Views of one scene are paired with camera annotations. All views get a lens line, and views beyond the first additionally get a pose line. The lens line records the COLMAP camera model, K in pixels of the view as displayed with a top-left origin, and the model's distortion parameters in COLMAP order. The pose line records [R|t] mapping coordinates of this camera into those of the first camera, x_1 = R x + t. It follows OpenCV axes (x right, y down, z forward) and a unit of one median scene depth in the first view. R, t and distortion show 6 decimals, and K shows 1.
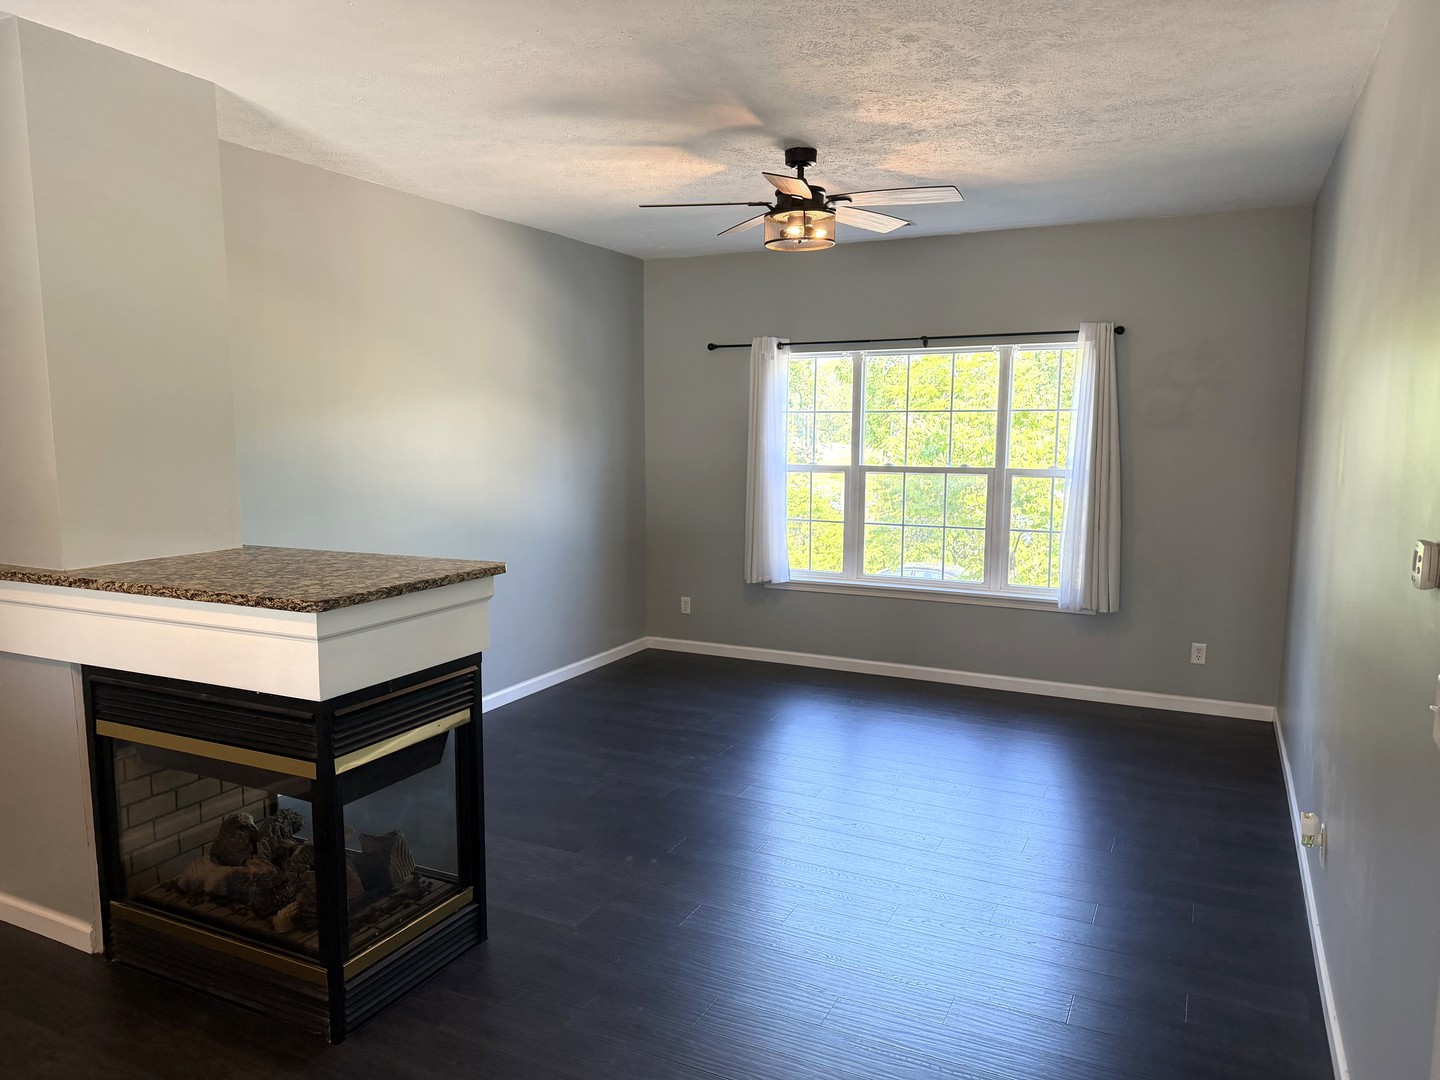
lens RADIAL K [[999.9, 0, 713.9], [0, 999.9, 531.0], [0, 0, 1]] dist [-0.004570, -0.003544]
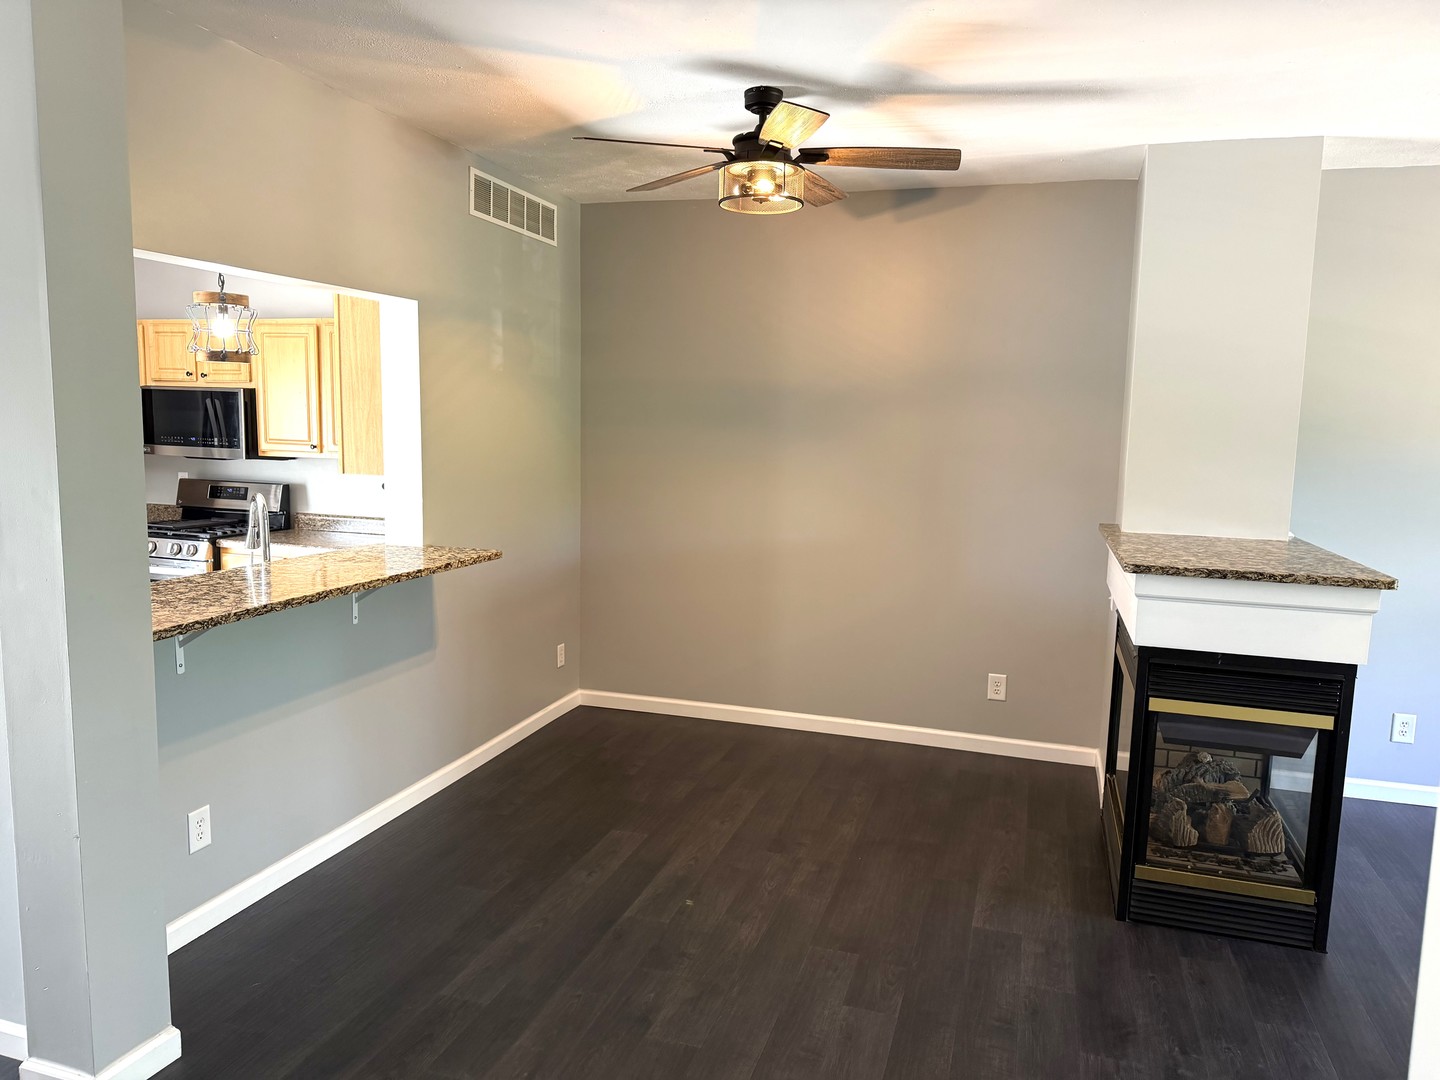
lens RADIAL K [[999.9, 0, 713.9], [0, 999.9, 531.0], [0, 0, 1]] dist [-0.004570, -0.003544]
pose [[0.157677, 0.130174, -0.978873, 0.628633], [-0.125635, 0.985862, 0.110866, -0.038112], [0.979466, 0.105499, 0.171803, 0.213429]]
